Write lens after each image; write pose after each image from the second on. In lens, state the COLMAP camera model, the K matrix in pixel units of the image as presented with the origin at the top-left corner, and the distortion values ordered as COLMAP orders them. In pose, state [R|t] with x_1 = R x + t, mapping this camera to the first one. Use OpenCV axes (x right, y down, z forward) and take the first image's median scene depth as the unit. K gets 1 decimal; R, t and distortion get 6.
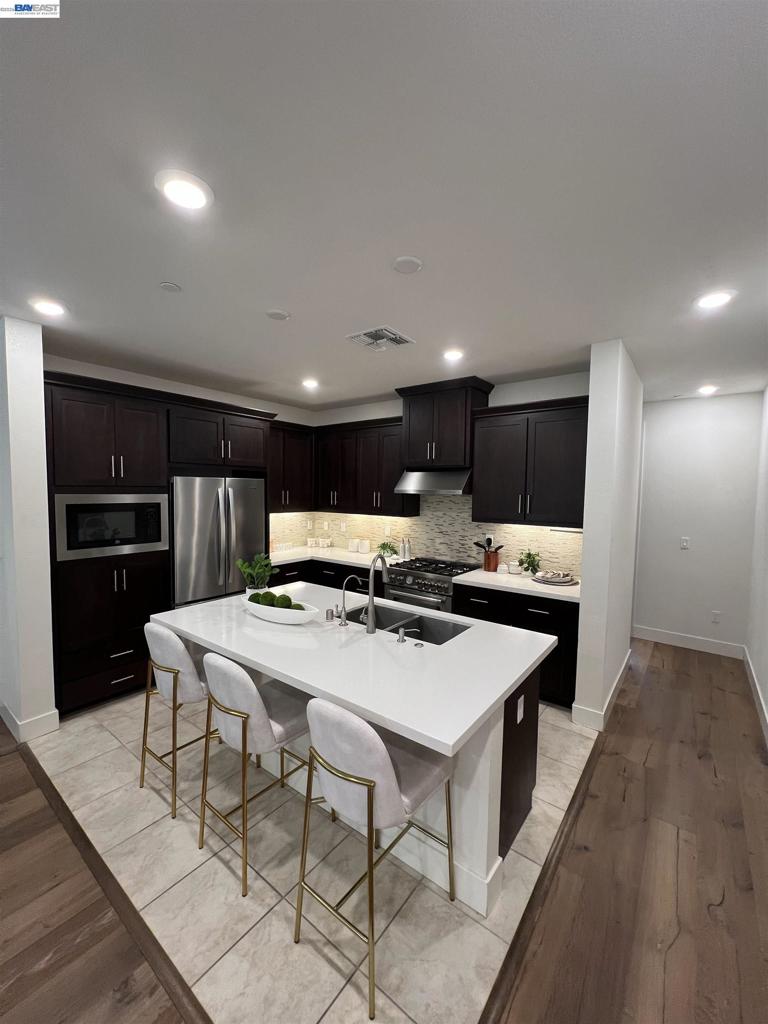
lens RADIAL K [[409.6, 0, 384.0], [0, 409.6, 512.0], [0, 0, 1]] dist [-0.000218, -0.000110]
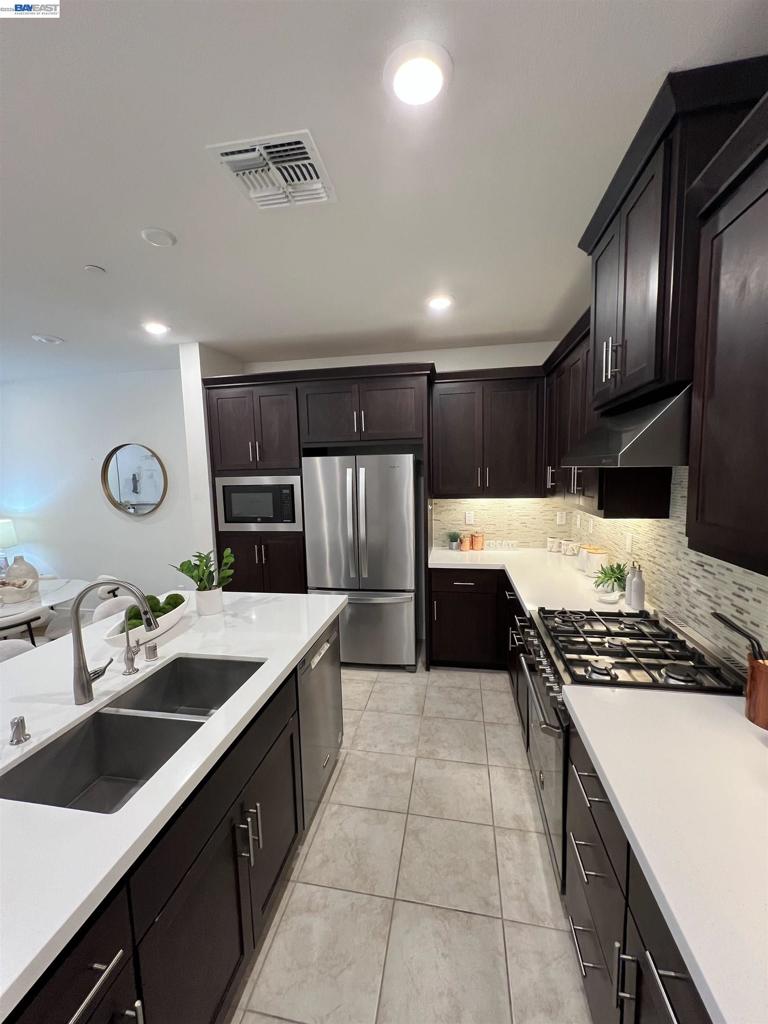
lens RADIAL K [[409.6, 0, 384.0], [0, 409.6, 512.0], [0, 0, 1]] dist [-0.000218, -0.000110]
pose [[0.457237, 0.067280, -0.886796, 0.452247], [-0.019119, 0.997648, 0.065832, -0.025161], [0.889139, -0.013146, 0.457448, 0.734166]]
